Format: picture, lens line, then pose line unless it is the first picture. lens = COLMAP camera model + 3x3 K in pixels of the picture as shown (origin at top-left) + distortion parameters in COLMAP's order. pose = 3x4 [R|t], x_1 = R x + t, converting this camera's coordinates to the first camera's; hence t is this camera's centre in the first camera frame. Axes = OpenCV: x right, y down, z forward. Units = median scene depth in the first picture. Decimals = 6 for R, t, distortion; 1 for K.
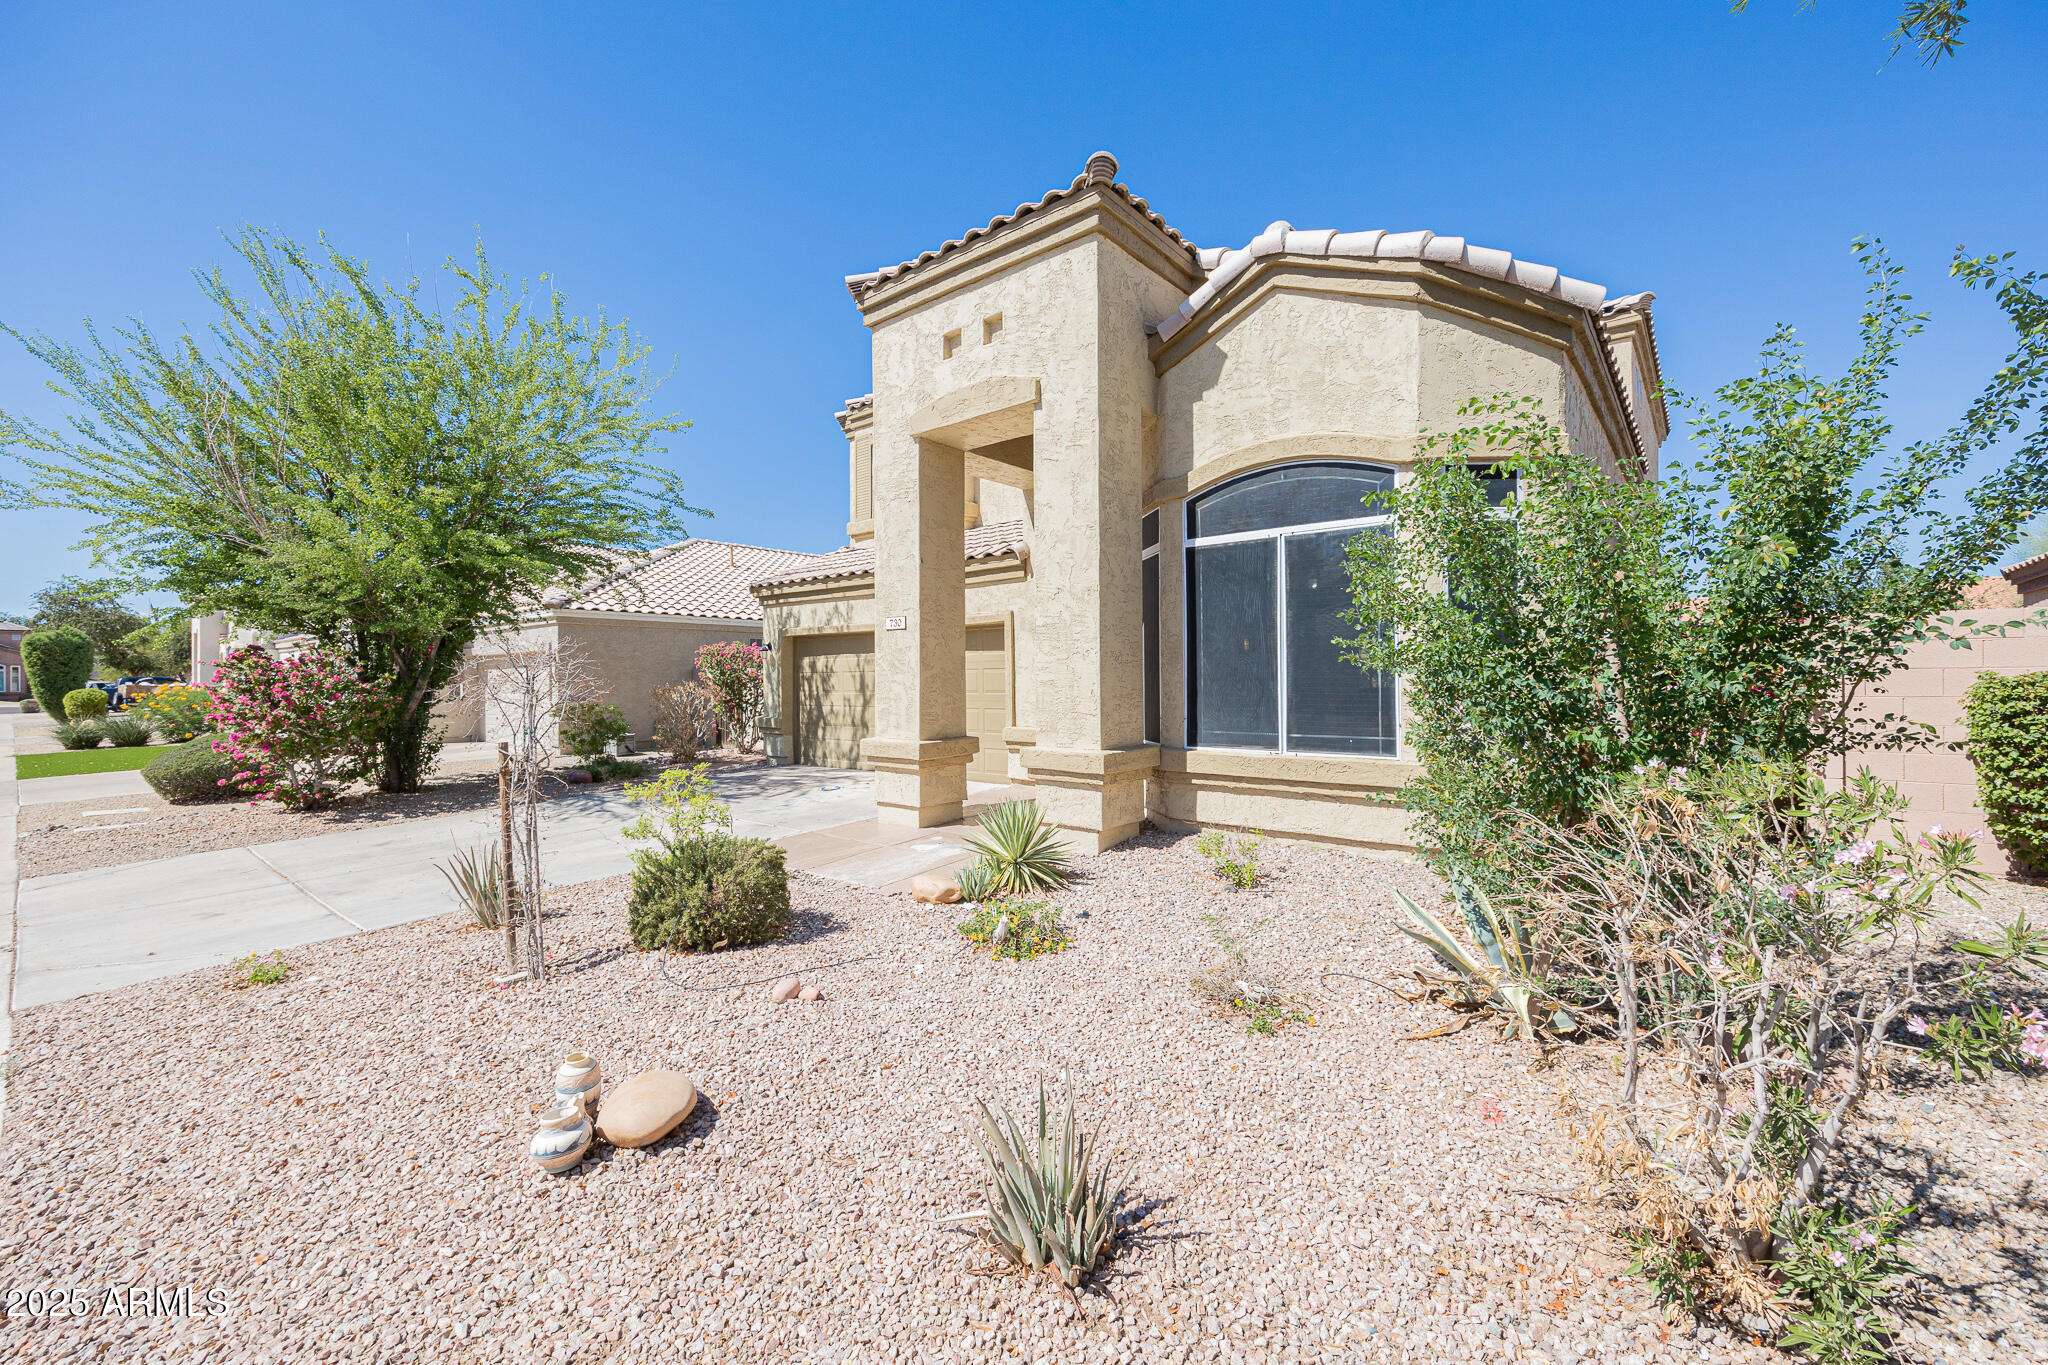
lens RADIAL K [[829.4, 0, 1043.2], [0, 829.4, 681.6], [0, 0, 1]] dist [-0.002764, 0.000059]
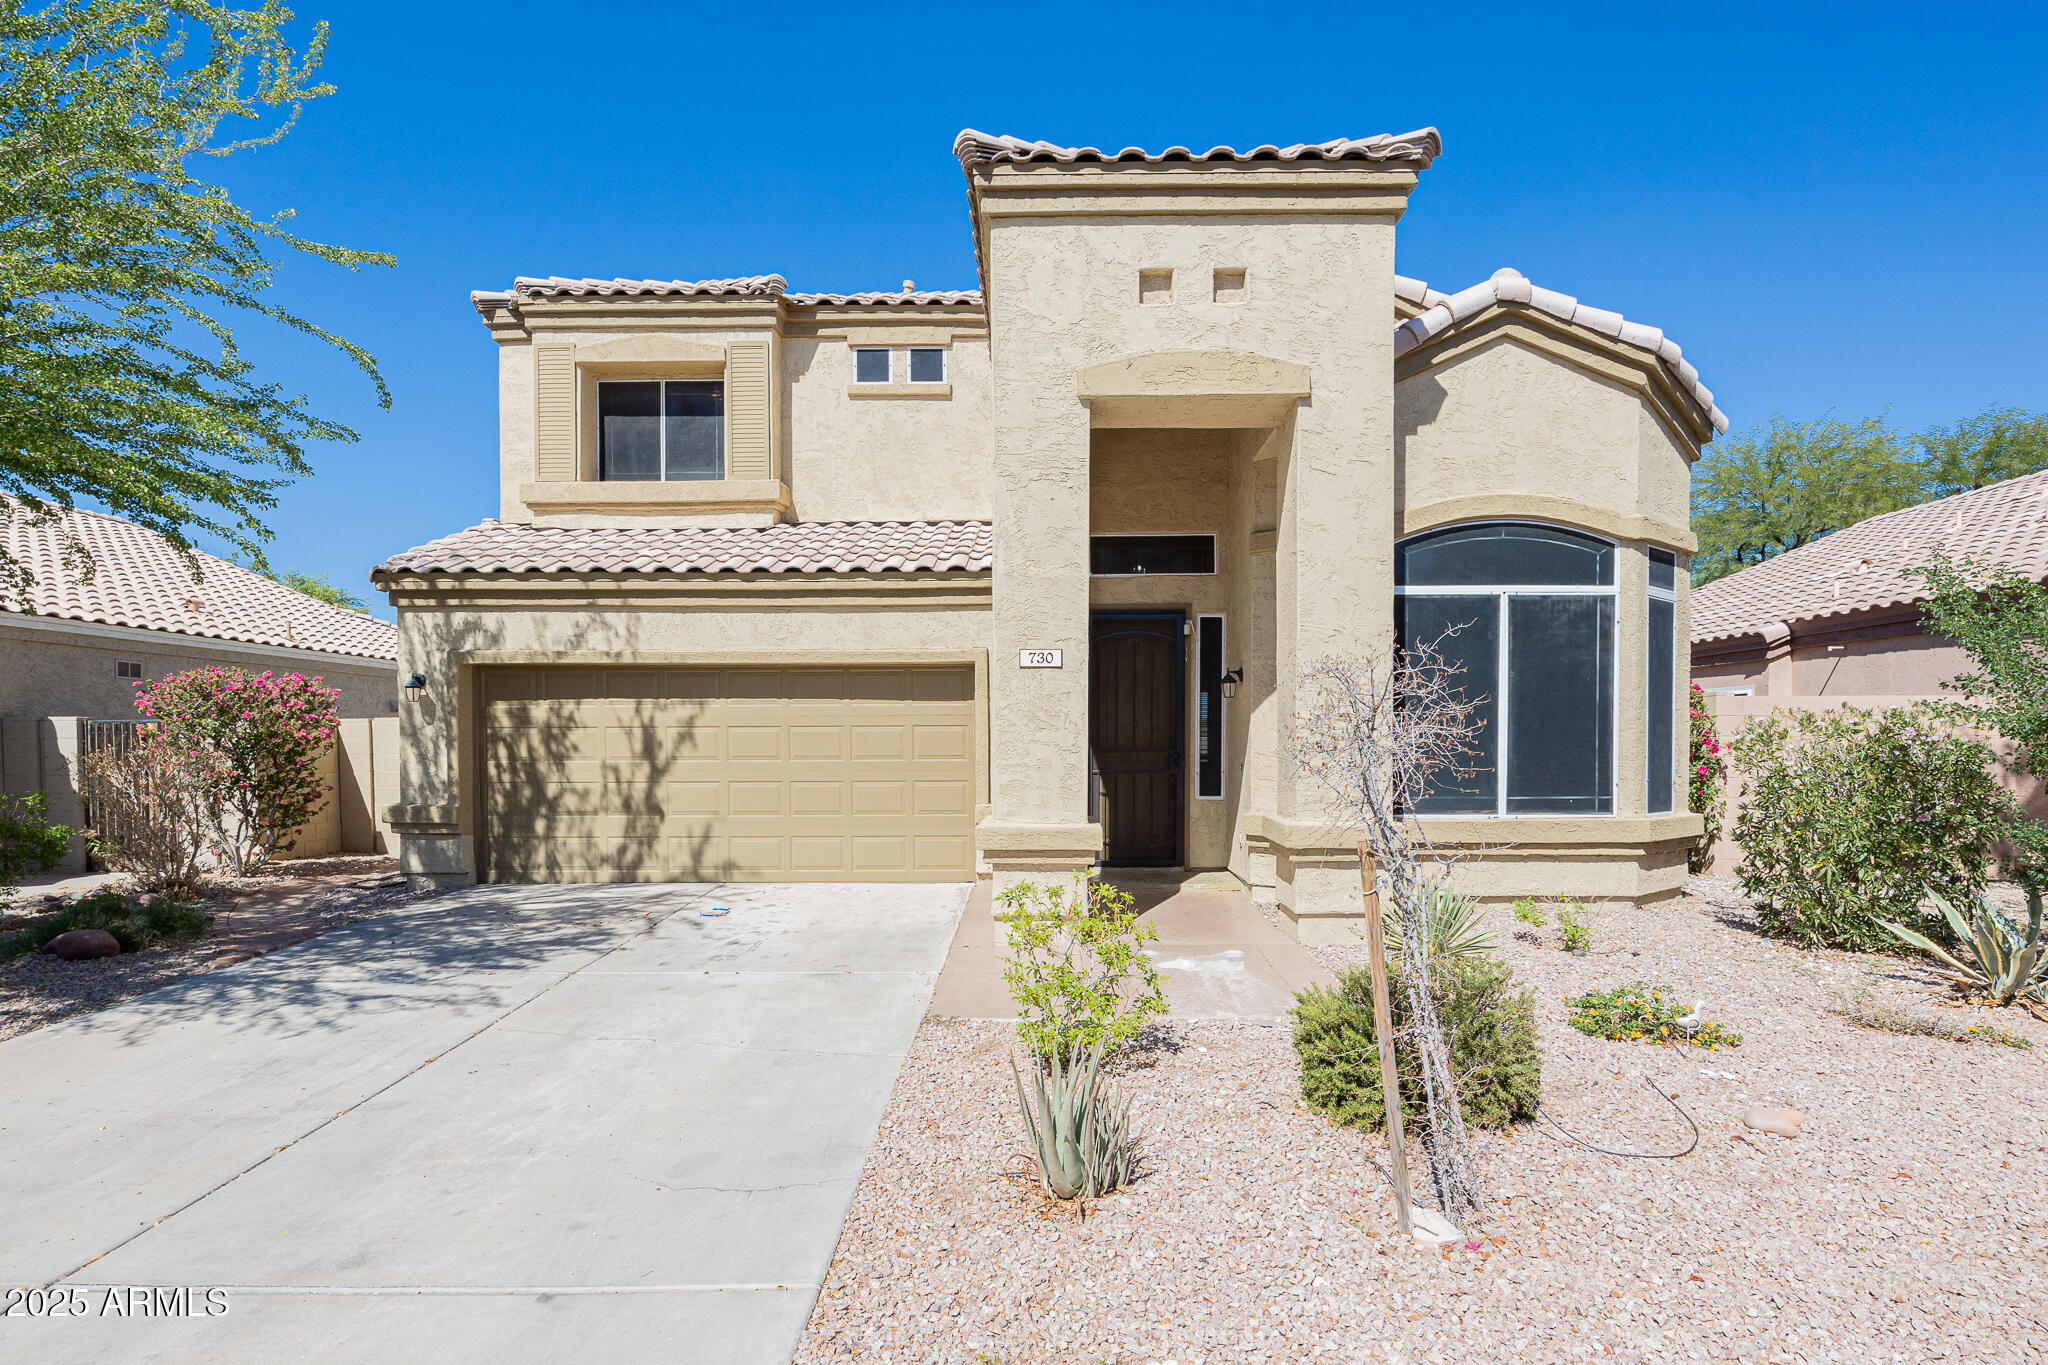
lens RADIAL K [[995.6, 0, 1047.6], [0, 995.6, 773.3], [0, 0, 1]] dist [-0.010780, 0.000390]
pose [[0.784199, -0.011678, 0.620399, -0.764500], [-0.003207, 0.999733, 0.022872, 0.009033], [-0.620501, -0.019926, 0.783953, 0.366280]]
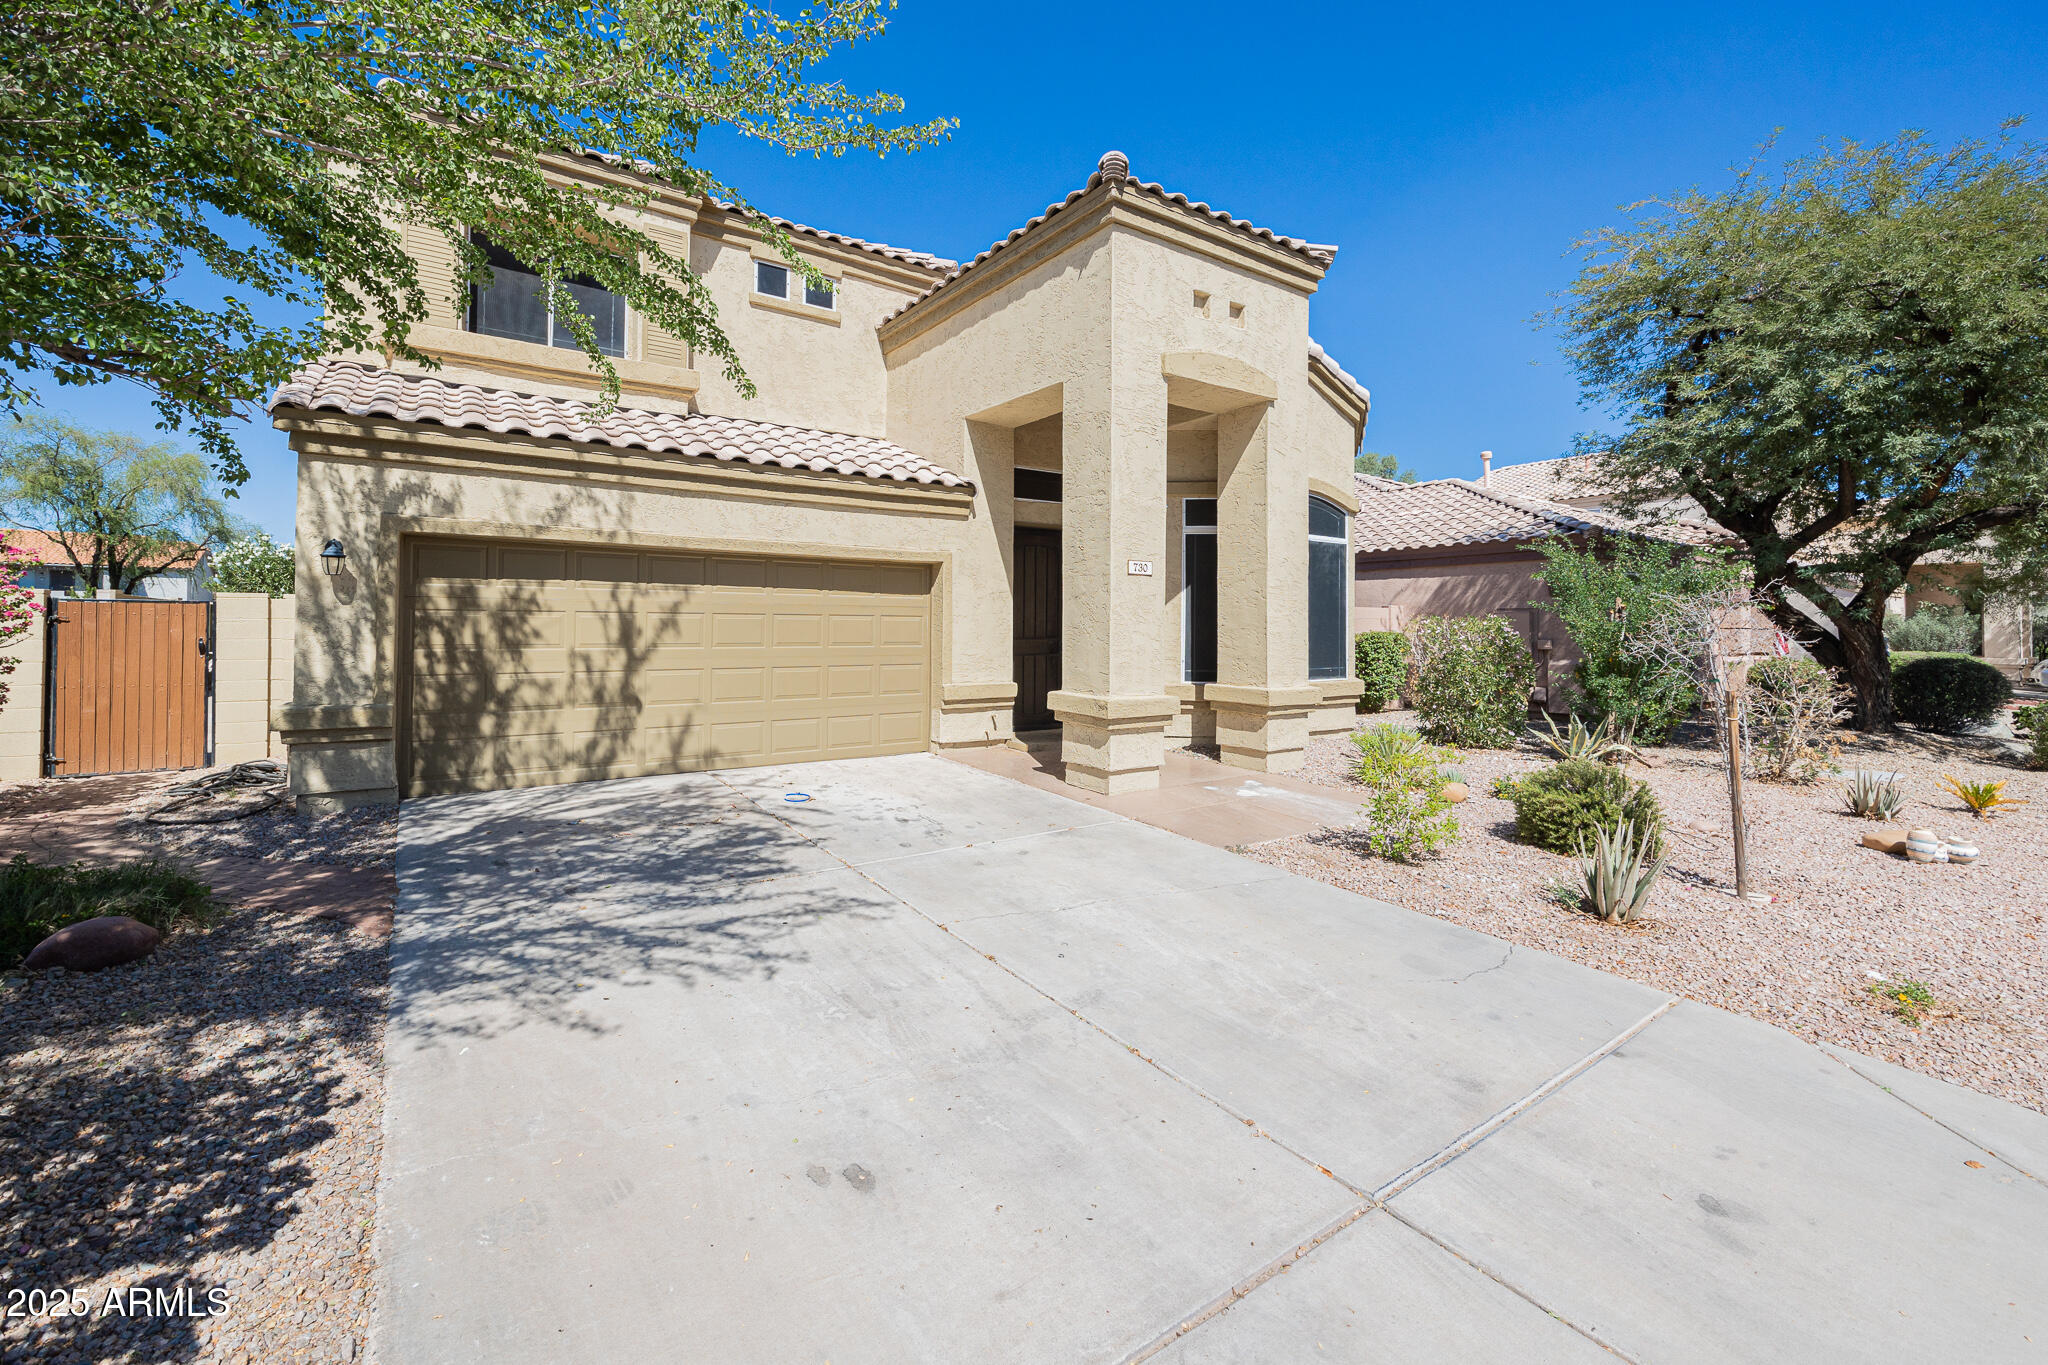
lens RADIAL K [[829.4, 0, 981.1], [0, 829.4, 623.2], [0, 0, 1]] dist [-0.002764, 0.000059]
pose [[0.306343, 0.018088, 0.951749, -1.200013], [-0.006143, 0.999836, -0.017025, 0.007827], [-0.951902, -0.000631, 0.306404, 0.974569]]
